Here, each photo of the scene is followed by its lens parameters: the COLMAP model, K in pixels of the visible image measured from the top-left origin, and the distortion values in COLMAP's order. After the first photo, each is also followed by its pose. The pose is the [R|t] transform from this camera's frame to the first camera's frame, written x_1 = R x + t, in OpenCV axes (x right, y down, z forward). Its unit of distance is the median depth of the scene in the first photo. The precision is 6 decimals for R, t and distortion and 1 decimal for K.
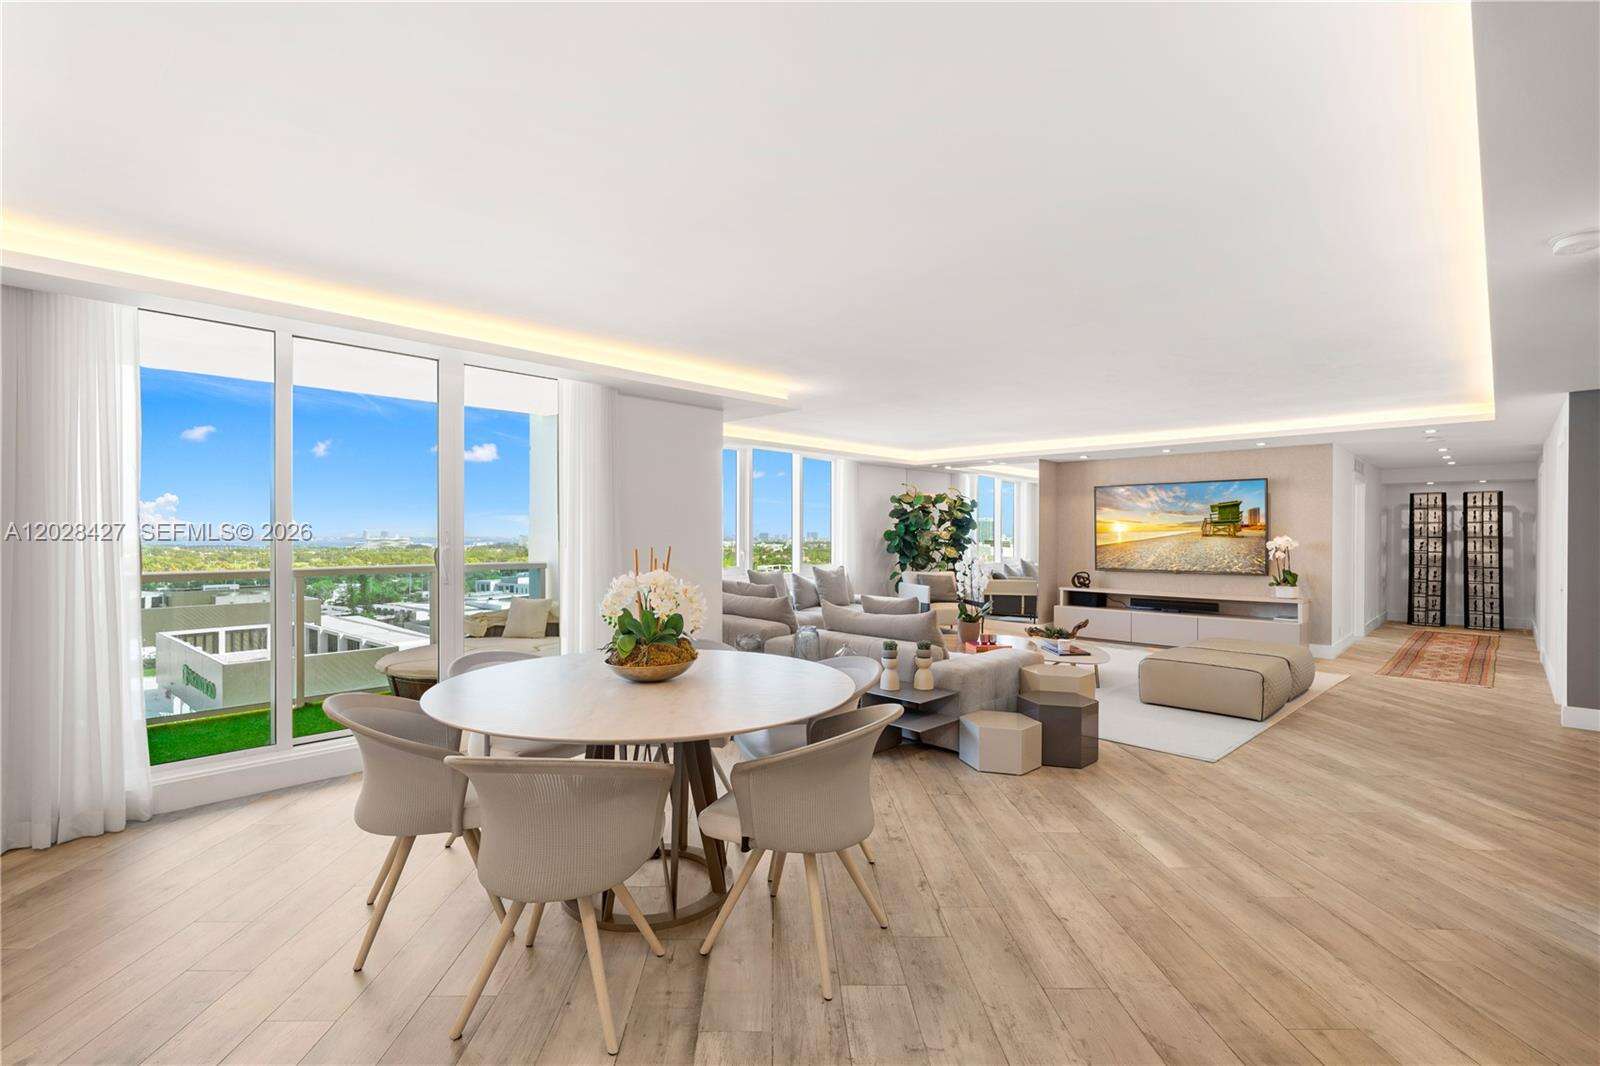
lens RADIAL K [[729.8, 0, 771.1], [0, 729.8, 538.8], [0, 0, 1]] dist [0.017181, -0.000157]
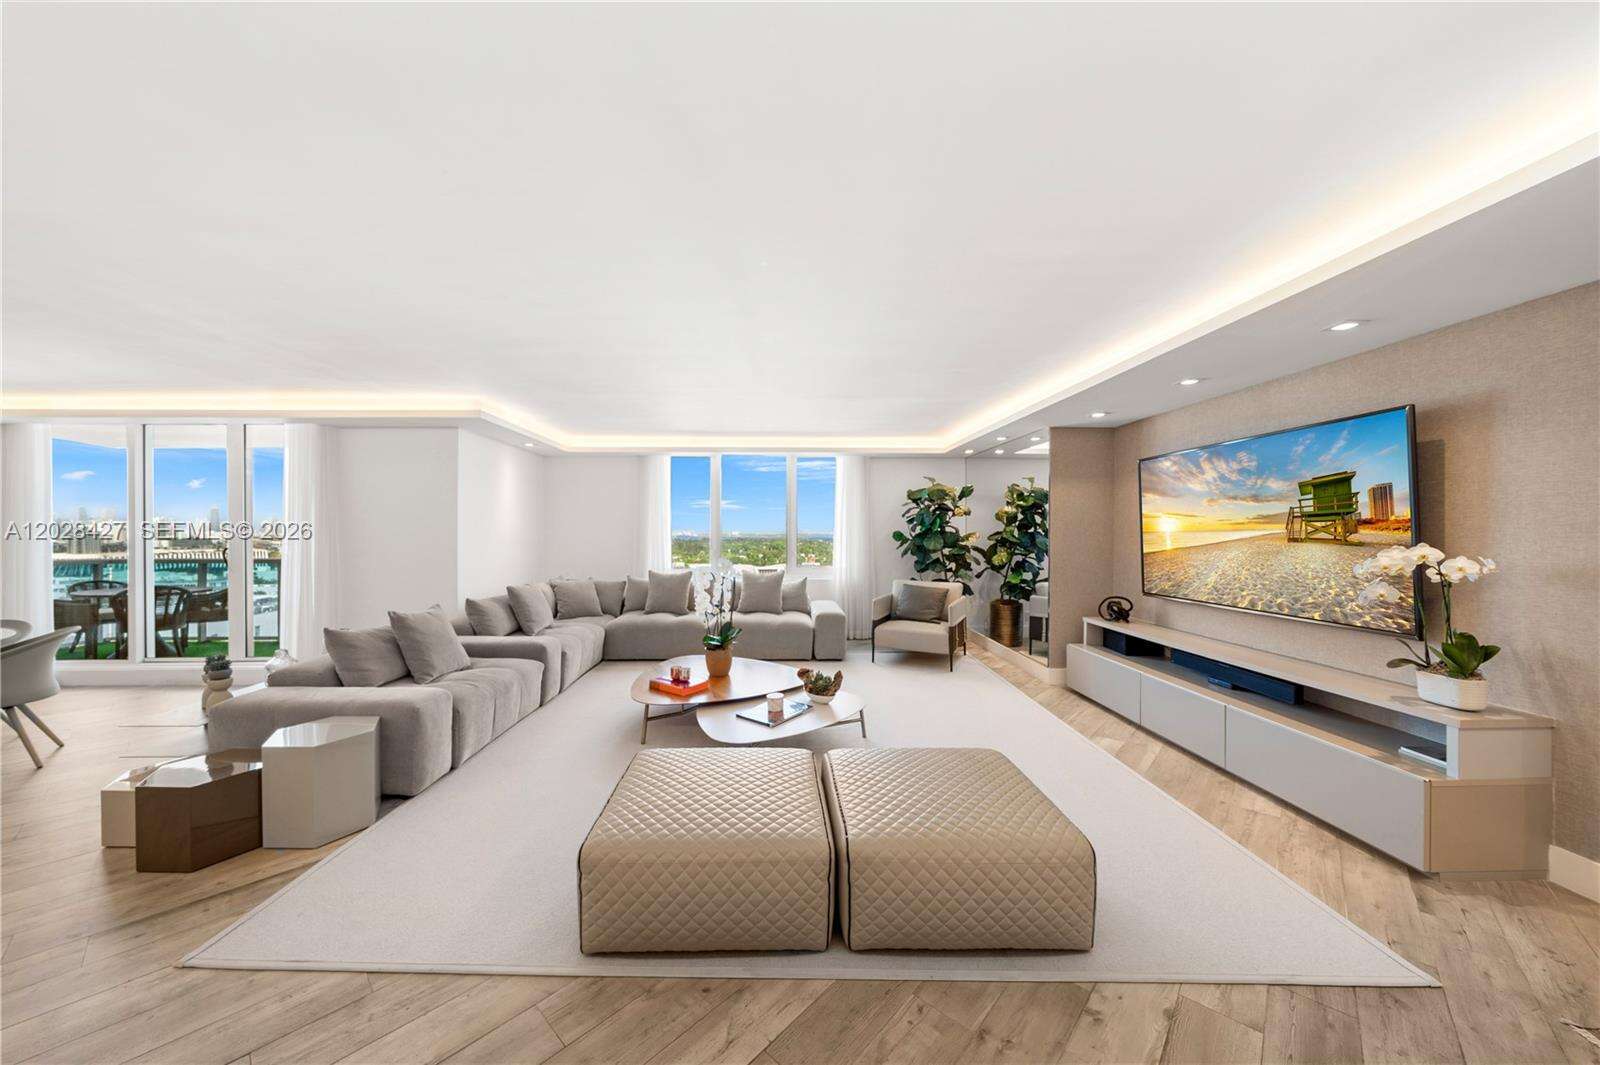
lens RADIAL K [[565.8, 0, 784.8], [0, 565.8, 529.6], [0, 0, 1]] dist [-0.000521, -0.000101]
pose [[0.736312, -0.004593, -0.676627, 0.521054], [-0.002006, 0.999958, -0.008972, -0.006922], [0.676640, 0.007963, 0.736271, 0.405898]]
